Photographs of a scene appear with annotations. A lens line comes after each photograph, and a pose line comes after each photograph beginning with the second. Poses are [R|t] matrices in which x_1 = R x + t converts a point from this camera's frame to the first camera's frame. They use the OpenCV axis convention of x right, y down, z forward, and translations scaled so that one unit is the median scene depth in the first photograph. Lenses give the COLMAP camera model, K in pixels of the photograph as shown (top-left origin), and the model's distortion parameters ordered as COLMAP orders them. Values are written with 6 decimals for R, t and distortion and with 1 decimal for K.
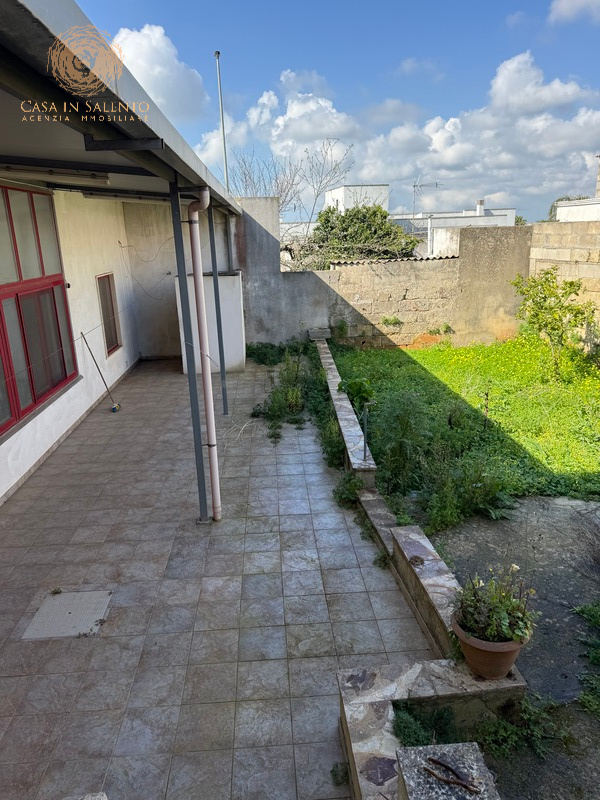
lens RADIAL K [[560.9, 0, 292.2], [0, 560.9, 404.0], [0, 0, 1]] dist [0.062765, -0.072928]
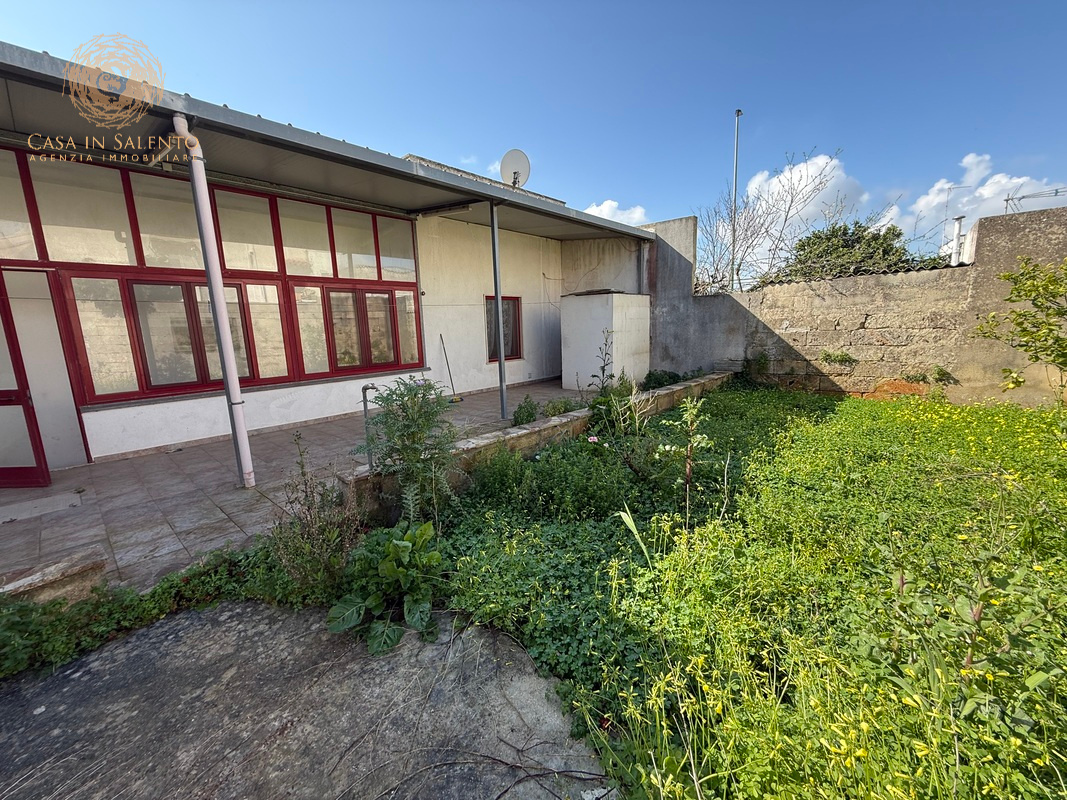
lens RADIAL K [[423.4, 0, 532.8], [0, 423.4, 399.5], [0, 0, 1]] dist [0.000506, 0.000365]
pose [[0.708511, 0.128094, -0.693977, 0.307645], [-0.193015, 0.981066, -0.015972, -0.007927], [0.678791, 0.145264, 0.719820, 0.362296]]
